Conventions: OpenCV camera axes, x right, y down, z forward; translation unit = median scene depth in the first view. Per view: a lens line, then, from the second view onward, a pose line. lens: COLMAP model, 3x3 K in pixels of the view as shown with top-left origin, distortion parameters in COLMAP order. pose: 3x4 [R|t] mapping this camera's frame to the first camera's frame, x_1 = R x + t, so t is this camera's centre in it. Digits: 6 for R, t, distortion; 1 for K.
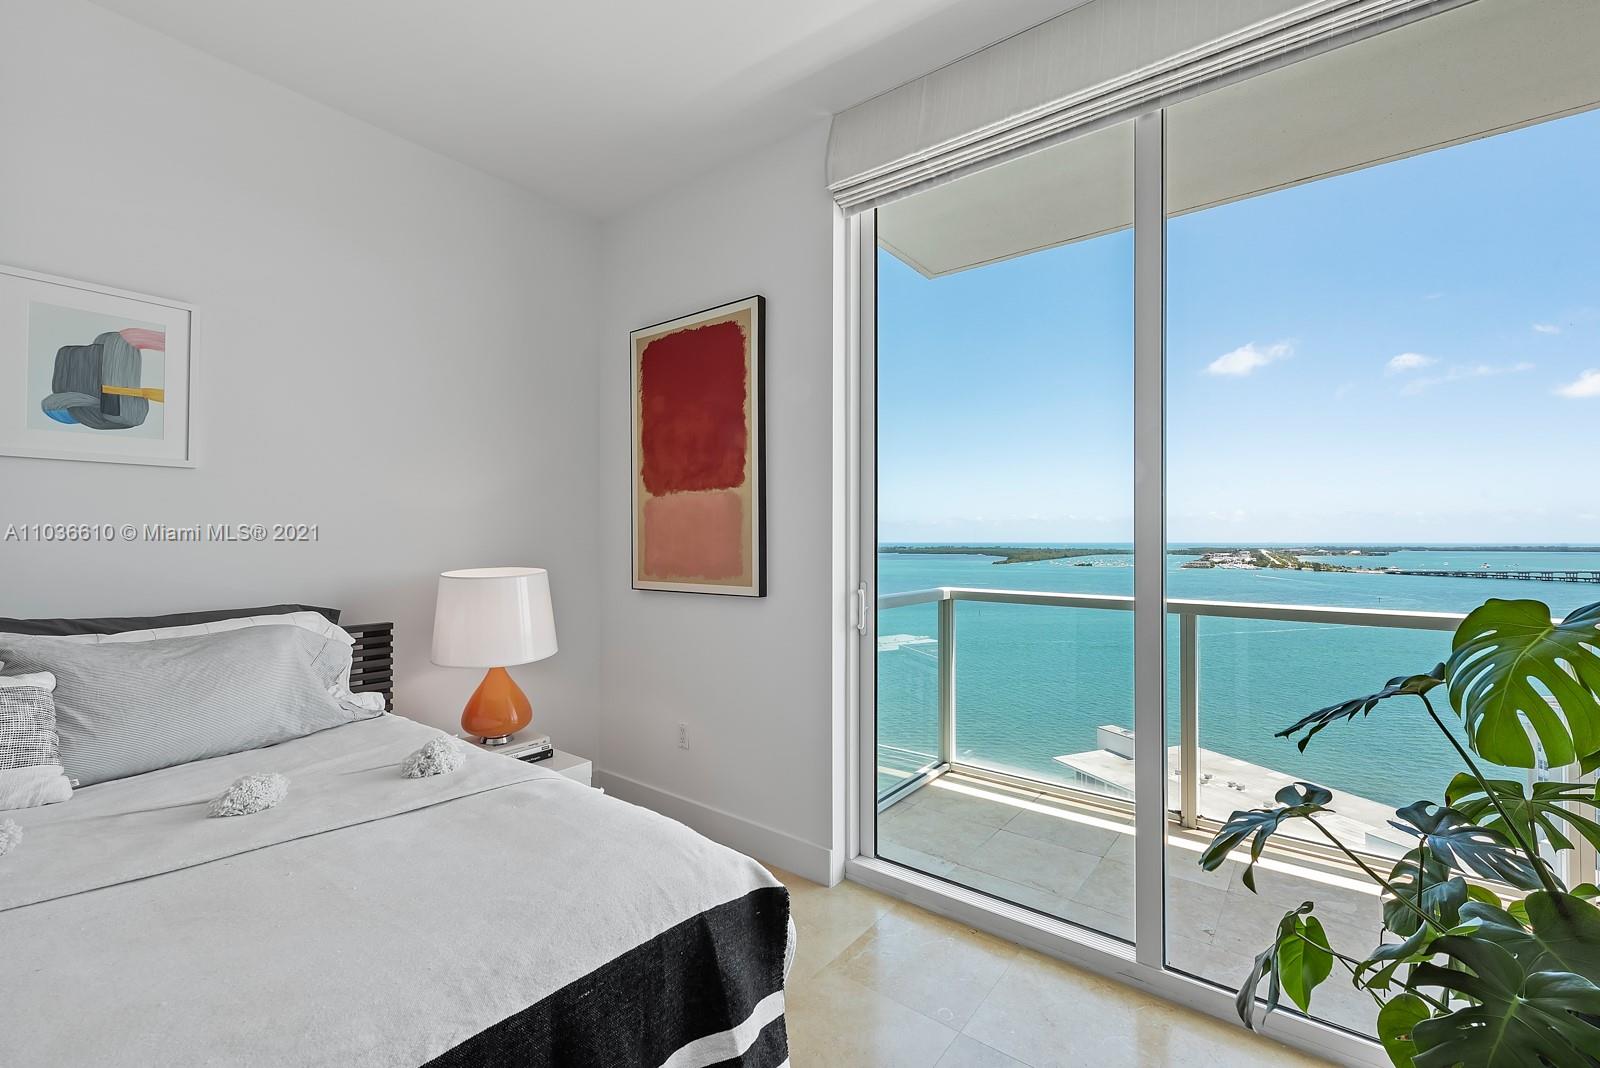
lens RADIAL K [[682.2, 0, 809.5], [0, 682.2, 531.7], [0, 0, 1]] dist [0.008730, -0.000523]
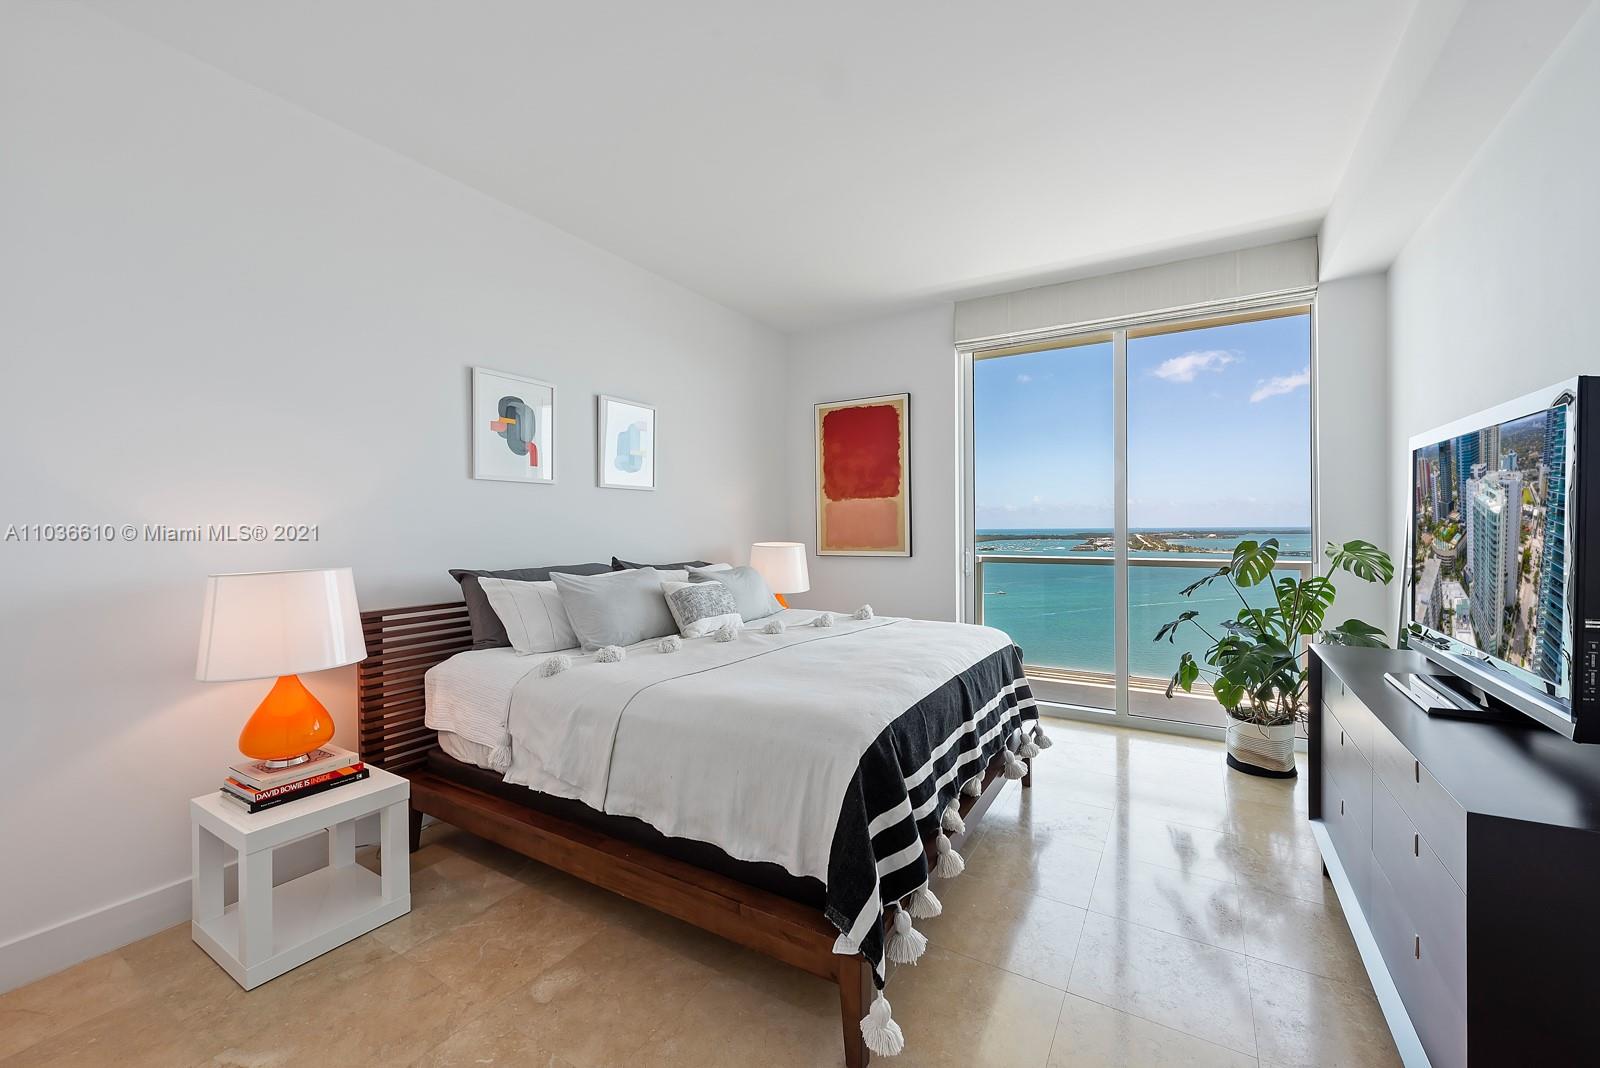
lens RADIAL K [[647.6, 0, 813.8], [0, 647.6, 519.2], [0, 0, 1]] dist [0.011835, -0.000335]
pose [[0.992414, -0.007566, 0.122709, -0.535066], [0.007933, 0.999965, -0.002501, -0.003191], [-0.122686, 0.003455, 0.992439, -0.691380]]
